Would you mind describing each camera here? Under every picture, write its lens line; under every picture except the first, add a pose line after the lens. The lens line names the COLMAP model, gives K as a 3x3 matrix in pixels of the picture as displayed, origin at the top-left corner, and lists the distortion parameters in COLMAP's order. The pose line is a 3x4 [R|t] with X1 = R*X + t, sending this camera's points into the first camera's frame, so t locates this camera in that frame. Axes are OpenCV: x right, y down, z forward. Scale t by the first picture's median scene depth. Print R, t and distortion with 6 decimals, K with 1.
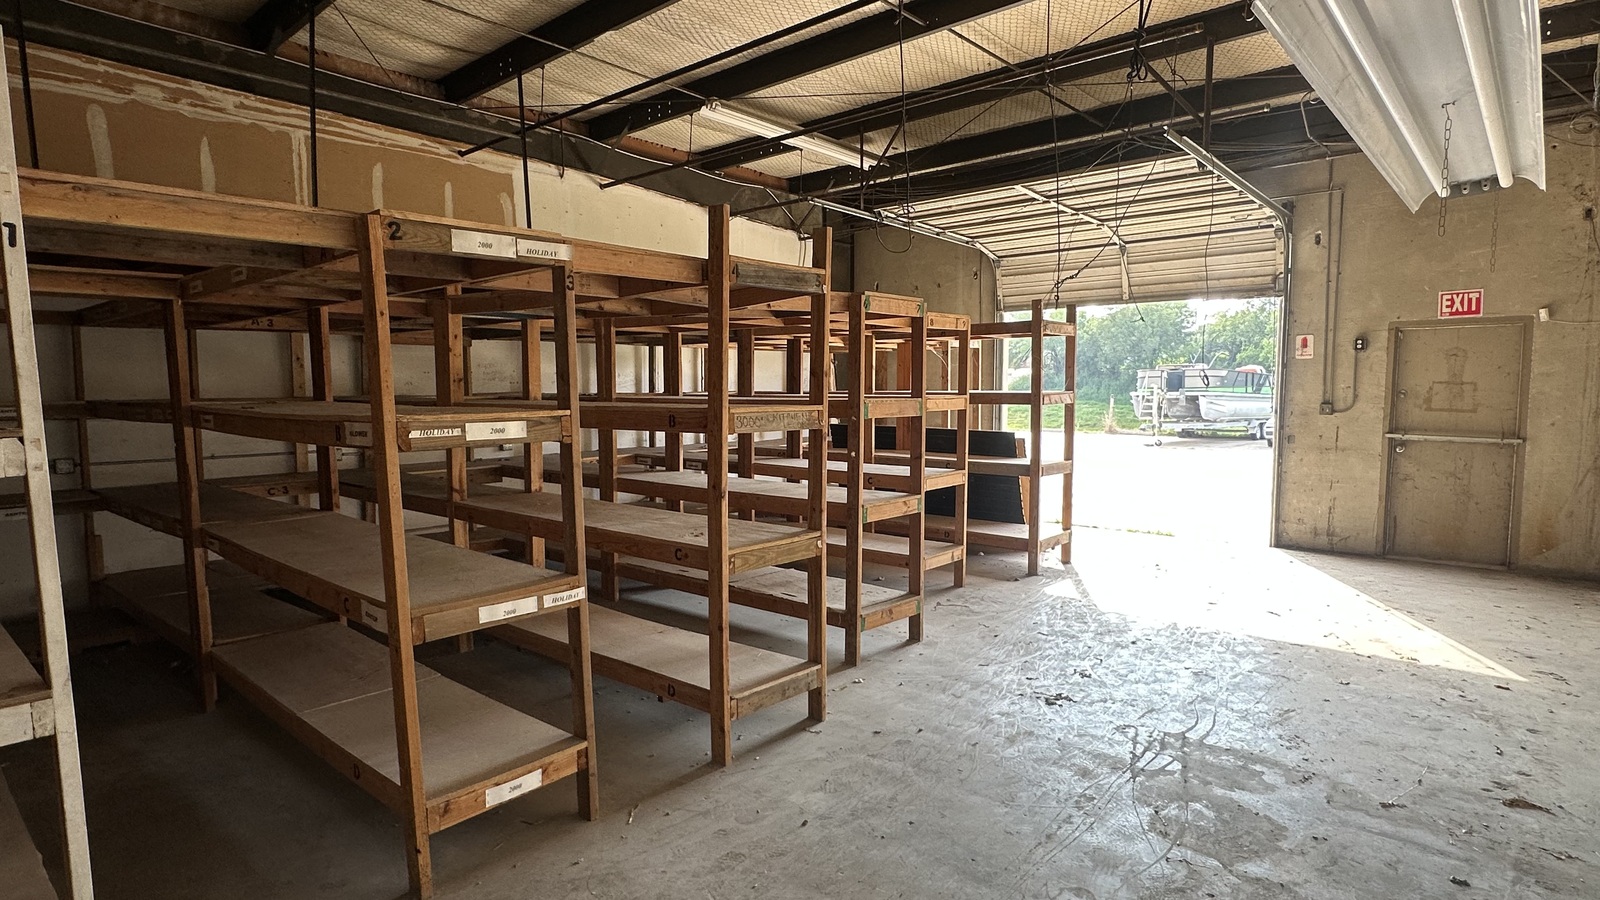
lens RADIAL K [[857.8, 0, 800.0], [0, 857.8, 450.0], [0, 0, 1]] dist [-0.002959, -0.001109]
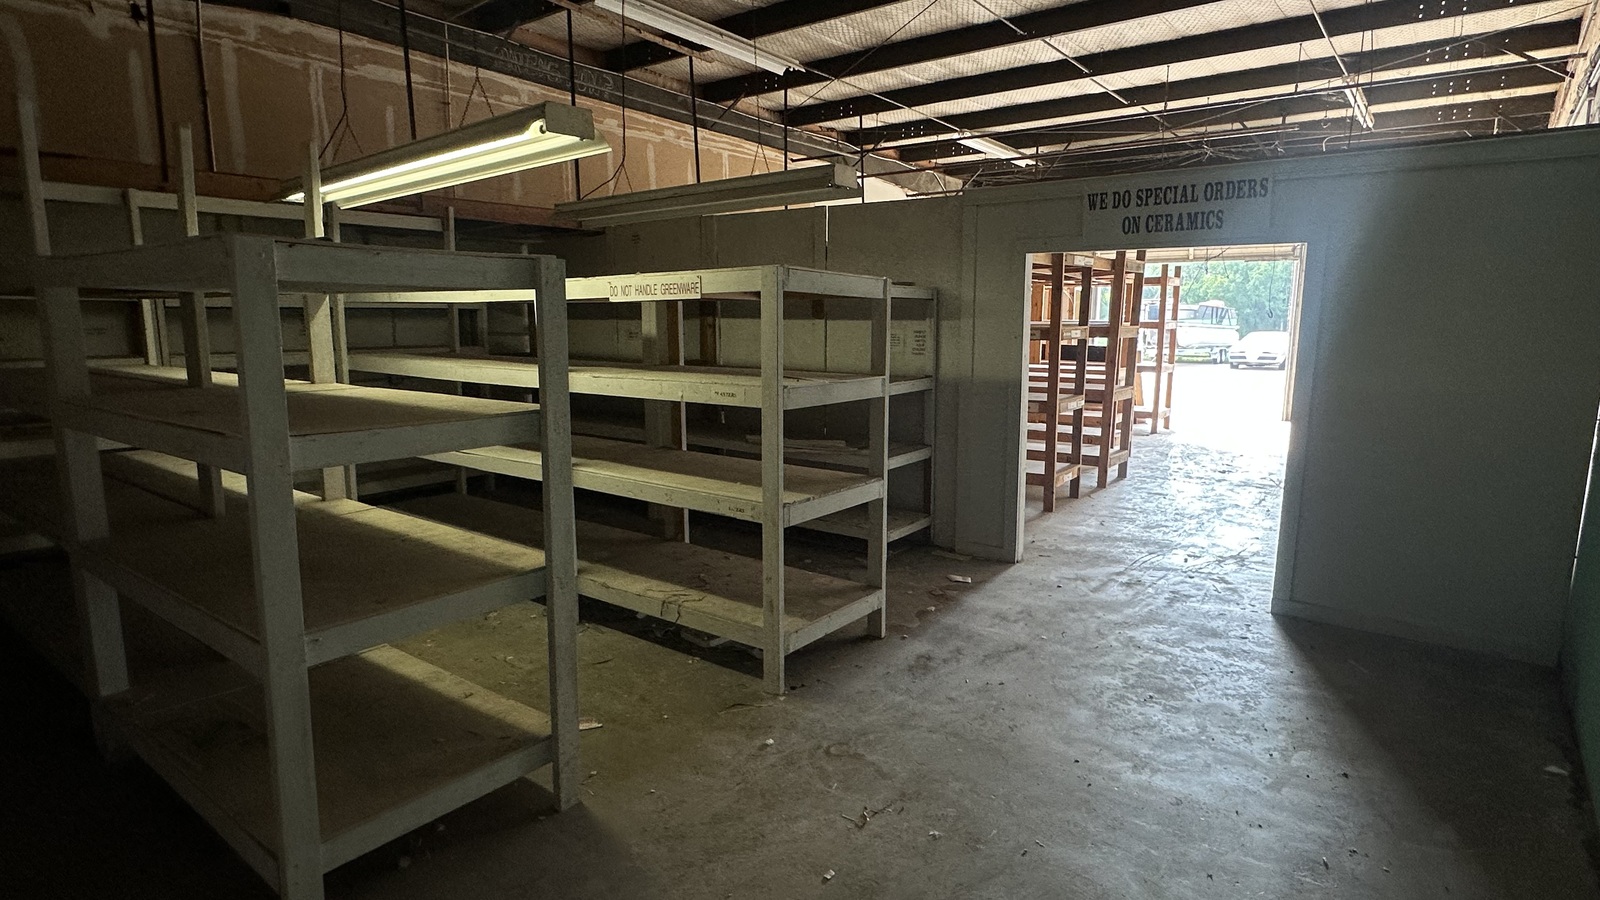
lens RADIAL K [[857.8, 0, 800.0], [0, 857.8, 450.0], [0, 0, 1]] dist [-0.002959, -0.001109]
pose [[0.997446, -0.004006, 0.071311, -0.492584], [-0.001834, 0.996660, 0.081639, 0.042810], [-0.071399, -0.081562, 0.994108, -0.556942]]
